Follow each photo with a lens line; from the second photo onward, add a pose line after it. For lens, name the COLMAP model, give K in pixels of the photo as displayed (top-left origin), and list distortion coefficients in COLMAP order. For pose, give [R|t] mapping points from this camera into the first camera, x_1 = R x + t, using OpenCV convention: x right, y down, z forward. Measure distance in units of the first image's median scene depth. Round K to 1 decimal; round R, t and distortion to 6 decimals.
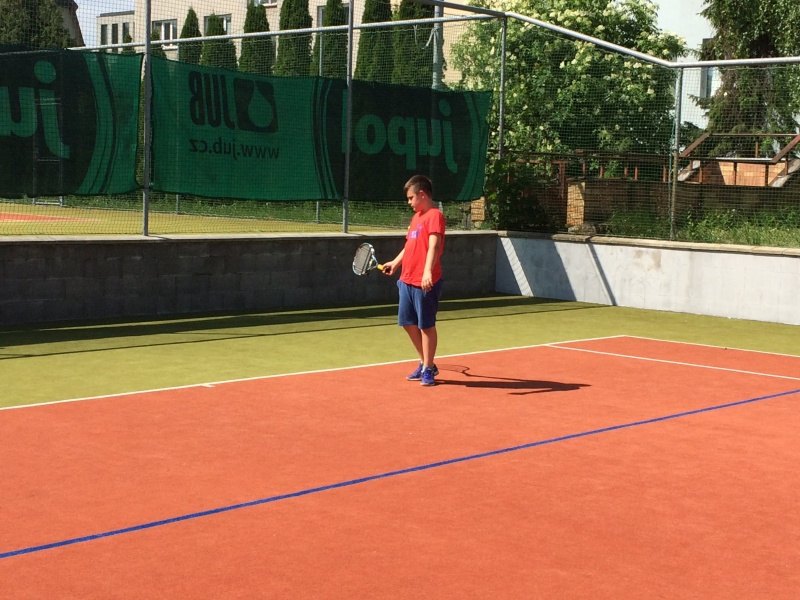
lens RADIAL K [[1302.8, 0, 400.0], [0, 1302.8, 300.0], [0, 0, 1]] dist [-0.011671, 0.287769]
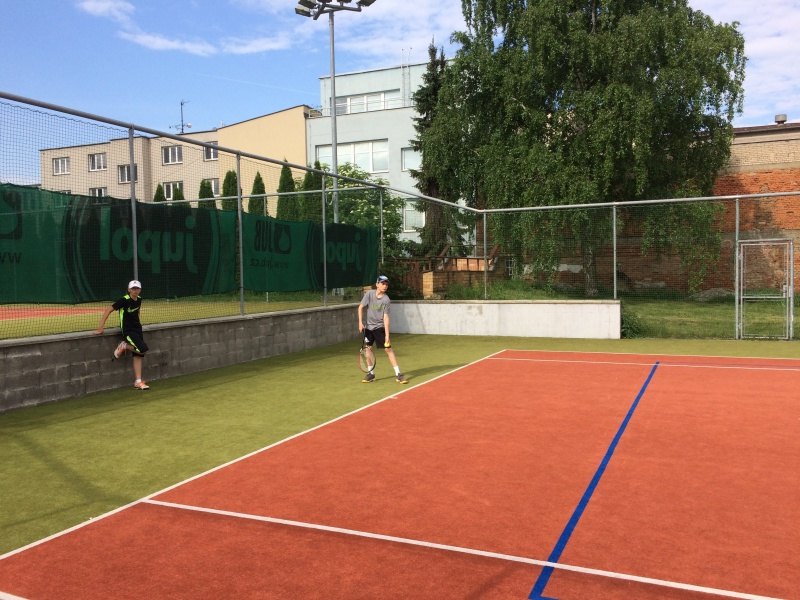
lens RADIAL K [[672.6, 0, 400.0], [0, 672.6, 300.0], [0, 0, 1]] dist [0.096454, -0.110962]
pose [[0.947325, -0.061145, 0.314384, -0.242395], [0.076420, 0.996408, -0.036481, -0.018498], [-0.311024, 0.058584, 0.948595, 0.073417]]
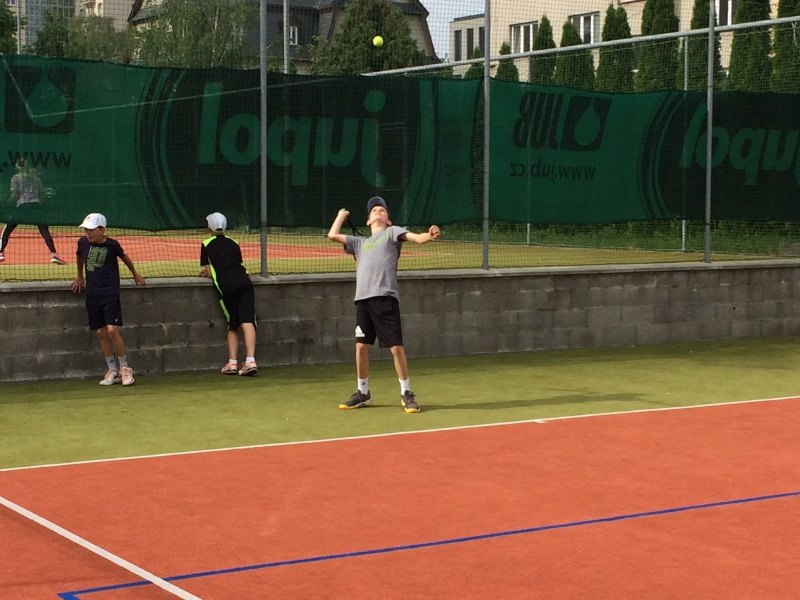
lens RADIAL K [[1551.4, 0, 400.0], [0, 1551.4, 300.0], [0, 0, 1]] dist [0.053428, 0.006862]
pose [[0.965553, -0.012104, -0.259926, 0.032176], [0.004539, 0.999549, -0.029682, 0.005099], [0.260168, 0.027480, 0.965172, -0.088626]]
